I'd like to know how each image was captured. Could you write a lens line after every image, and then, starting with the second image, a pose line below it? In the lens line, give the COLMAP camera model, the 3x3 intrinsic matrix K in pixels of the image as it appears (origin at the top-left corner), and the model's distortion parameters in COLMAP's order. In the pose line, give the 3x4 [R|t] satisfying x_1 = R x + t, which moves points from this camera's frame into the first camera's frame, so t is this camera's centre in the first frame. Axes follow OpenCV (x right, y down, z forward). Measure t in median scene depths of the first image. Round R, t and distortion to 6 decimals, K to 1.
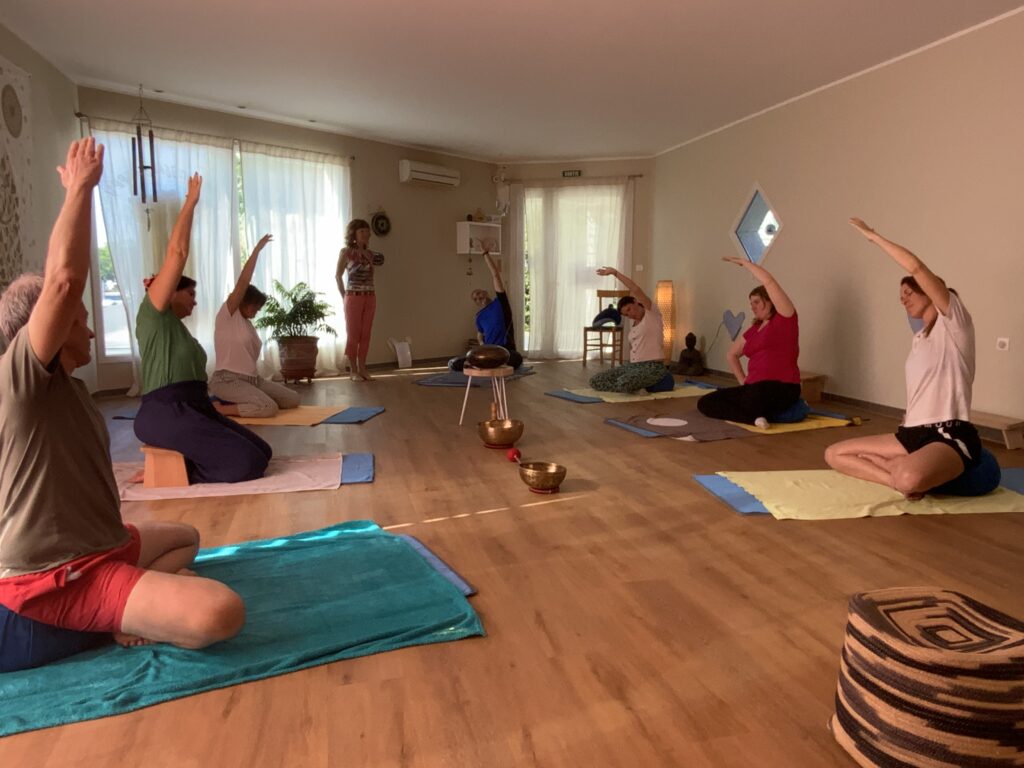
lens RADIAL K [[723.3, 0, 516.3], [0, 723.3, 391.0], [0, 0, 1]] dist [0.010891, -0.021545]
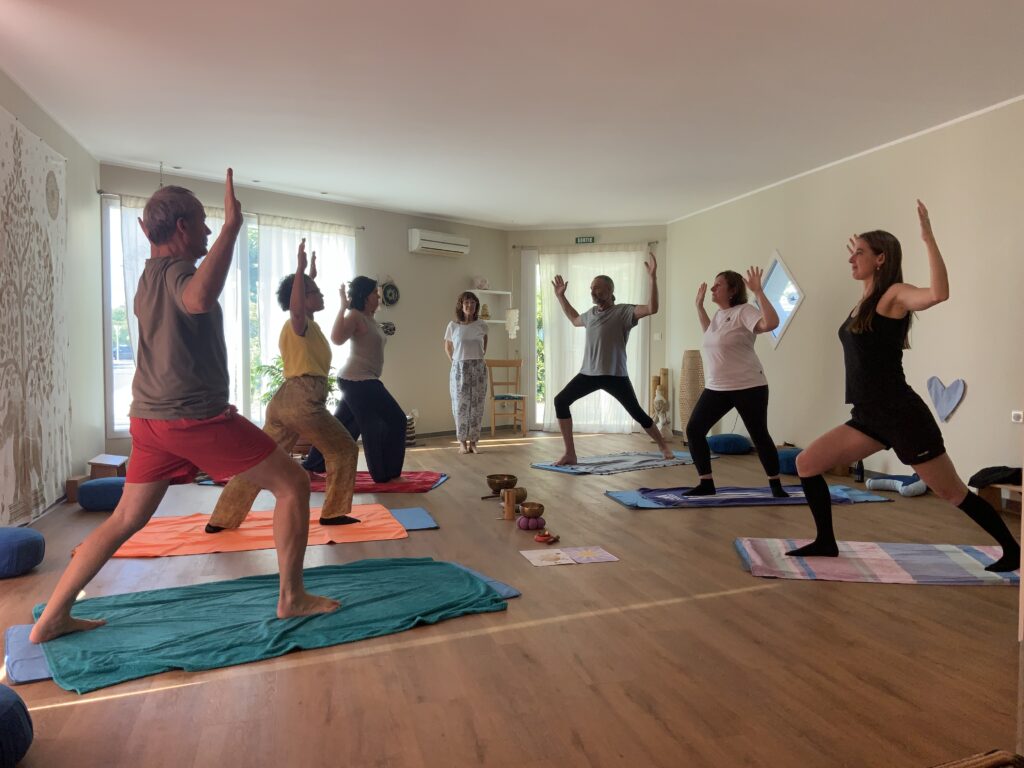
lens RADIAL K [[830.1, 0, 511.4], [0, 830.1, 381.6], [0, 0, 1]] dist [-0.015460, -0.003629]
pose [[0.999974, -0.002000, -0.006982, -0.018500], [0.001242, 0.994271, -0.106879, 0.005833], [0.007156, 0.106868, 0.994247, -0.104073]]
